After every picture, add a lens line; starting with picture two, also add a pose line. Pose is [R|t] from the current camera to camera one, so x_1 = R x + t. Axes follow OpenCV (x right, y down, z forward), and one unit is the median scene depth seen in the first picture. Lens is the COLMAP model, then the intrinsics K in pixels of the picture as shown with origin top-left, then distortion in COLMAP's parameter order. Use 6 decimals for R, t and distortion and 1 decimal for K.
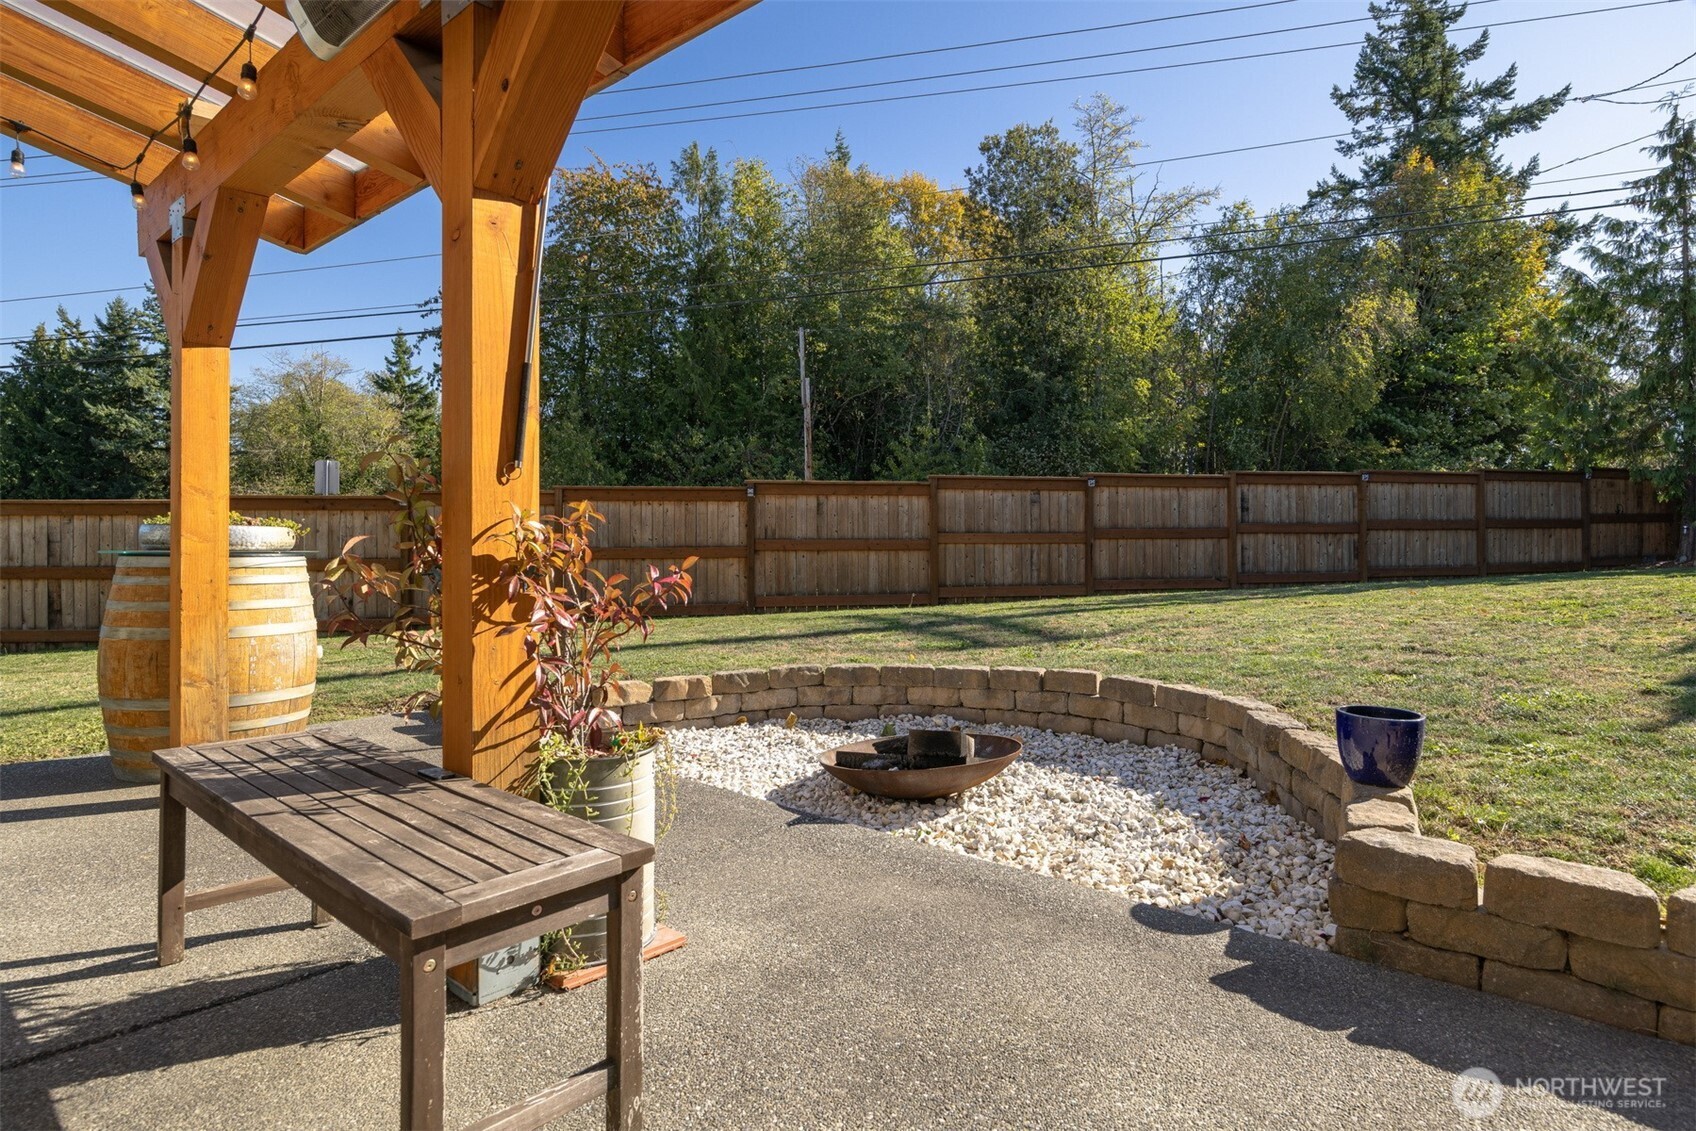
lens RADIAL K [[919.6, 0, 848.0], [0, 919.6, 565.5], [0, 0, 1]] dist [-0.004714, -0.000814]
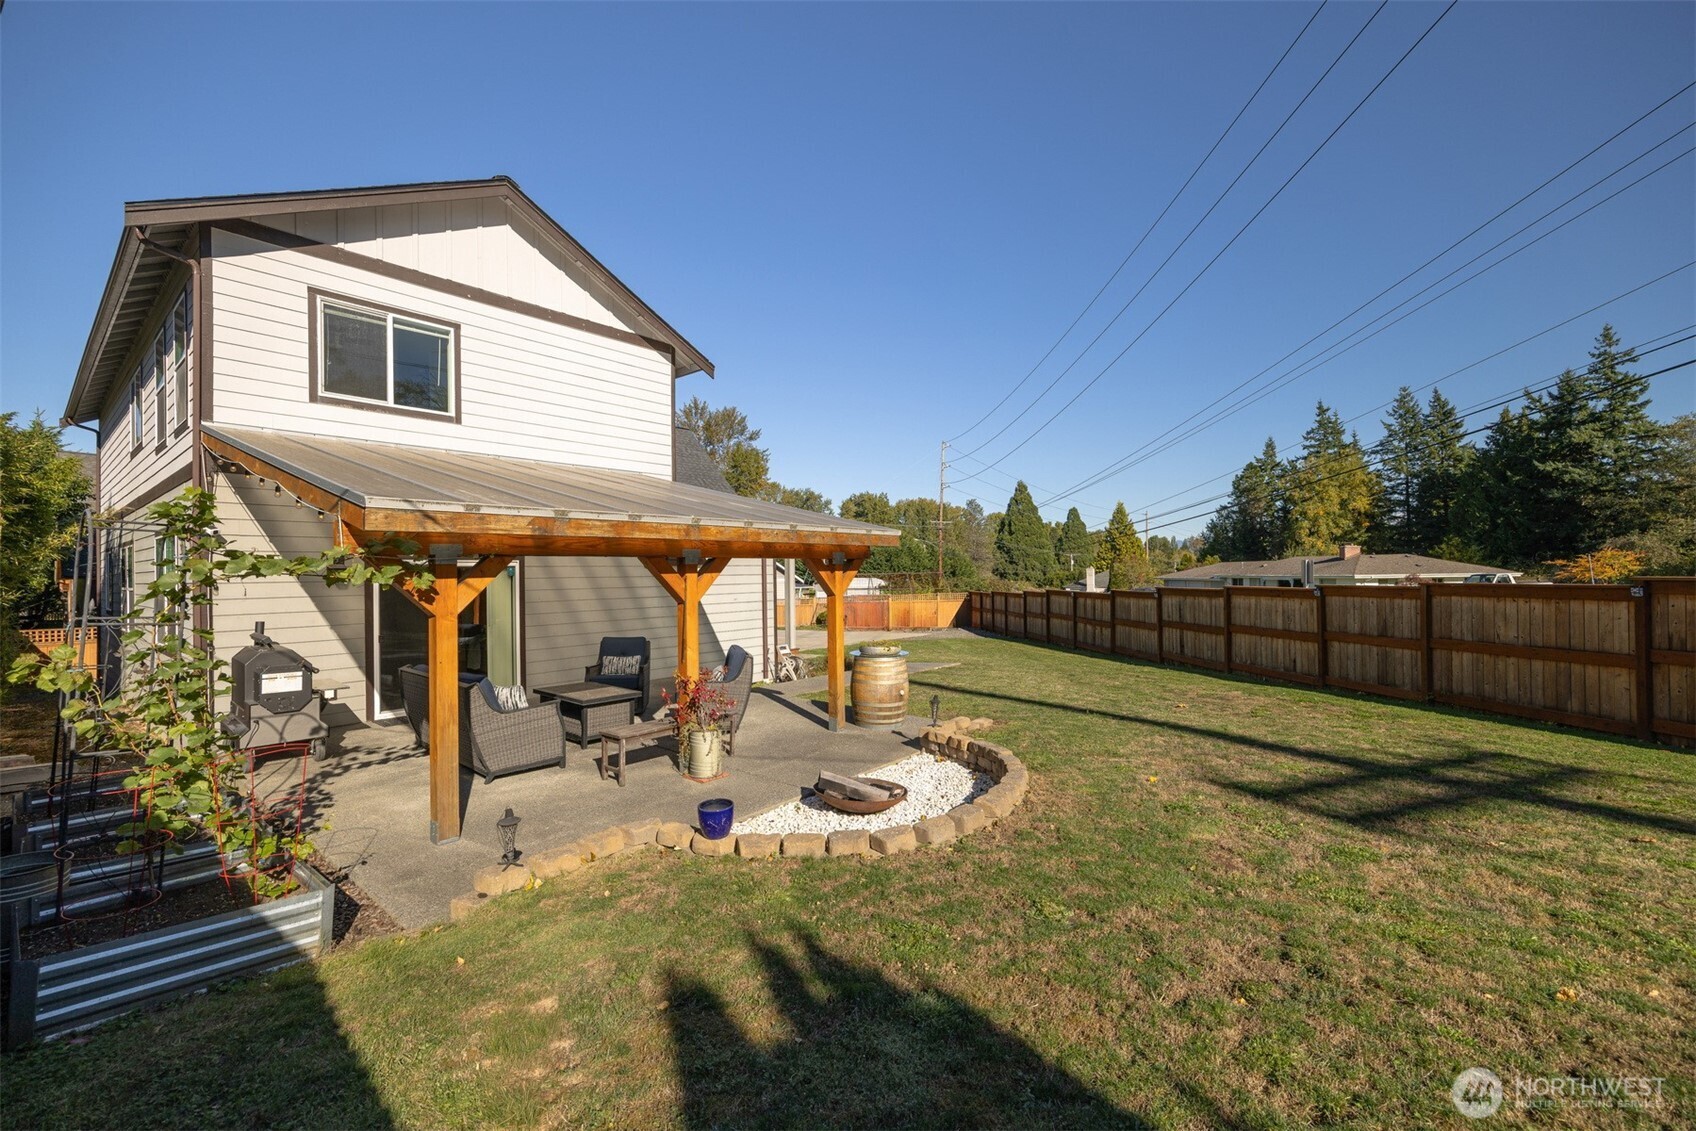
lens RADIAL K [[670.6, 0, 845.7], [0, 670.6, 559.8], [0, 0, 1]] dist [0.001249, -0.000065]
pose [[0.025132, -0.017201, -0.999536, 0.349156], [-0.017550, 0.999690, -0.017645, -0.063139], [0.999530, 0.017985, 0.024823, 0.194648]]
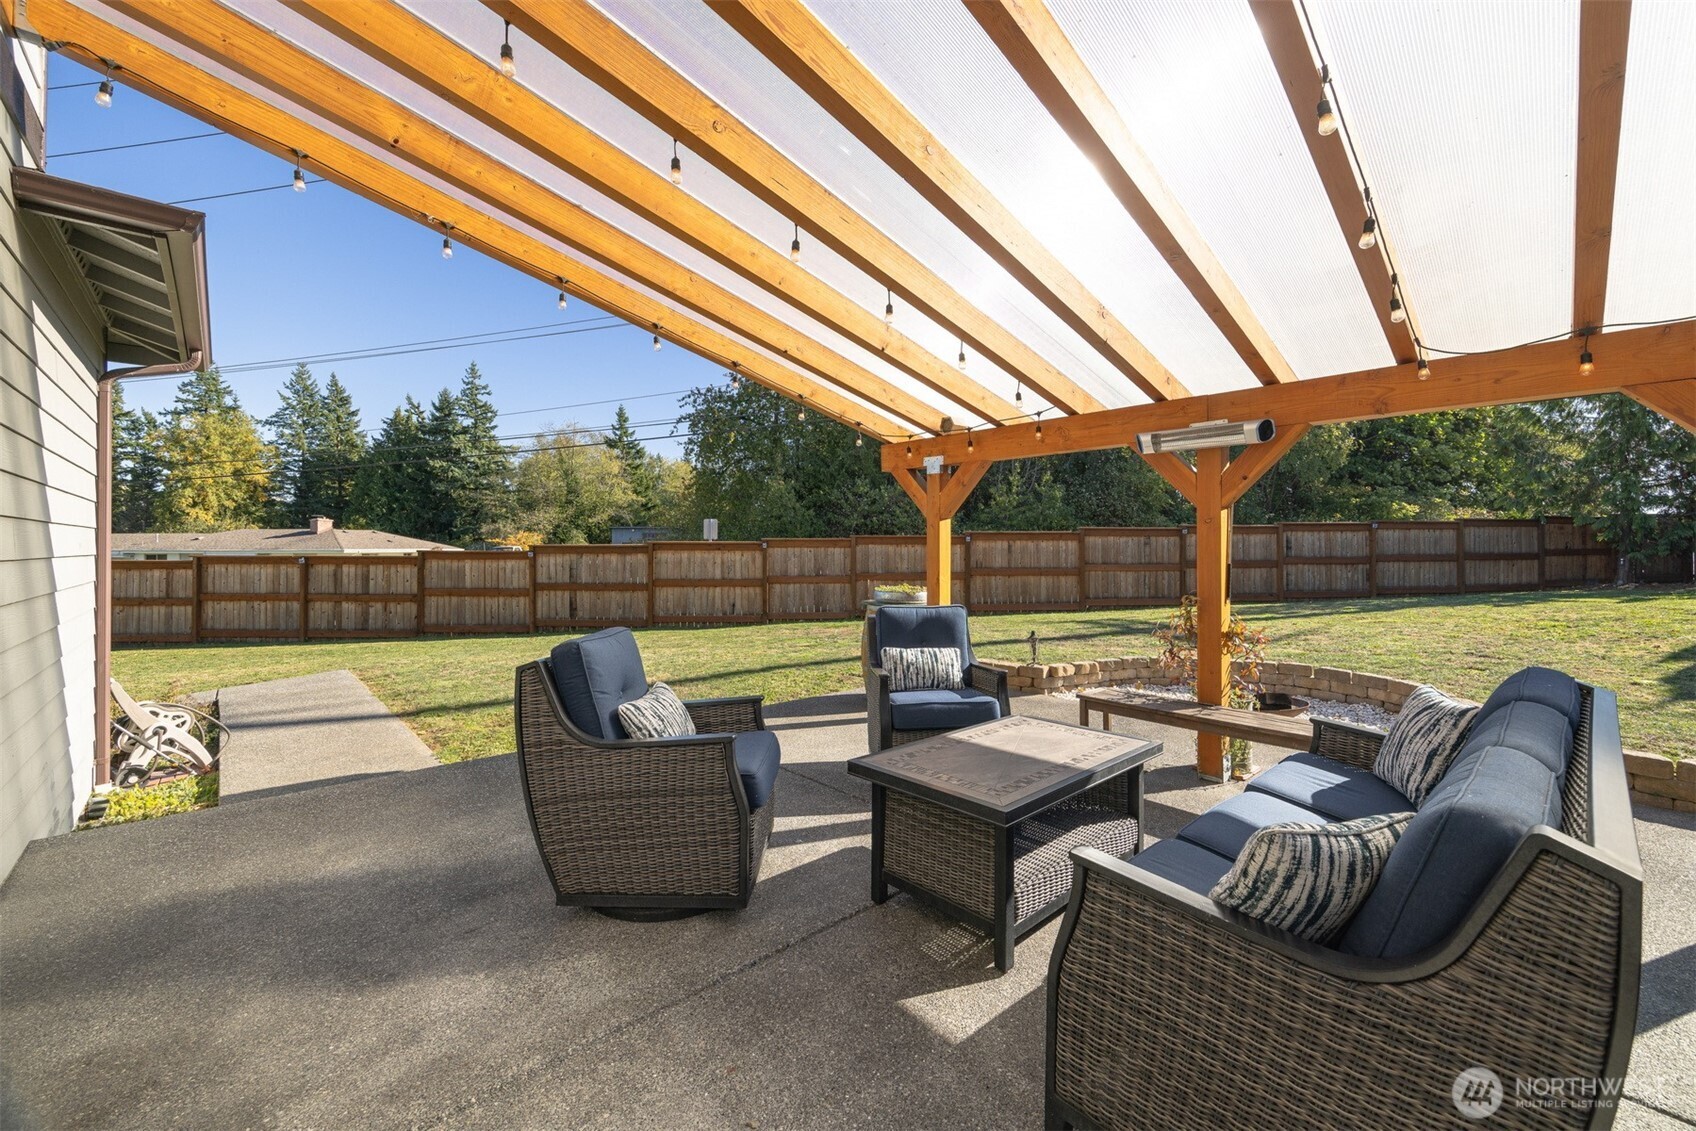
lens RADIAL K [[670.6, 0, 845.7], [0, 670.6, 559.8], [0, 0, 1]] dist [0.001249, -0.000065]
pose [[0.994302, 0.006503, -0.106398, -0.149178], [-0.007708, 0.999911, -0.010923, -0.022243], [0.106318, 0.011681, 0.994264, -0.138950]]
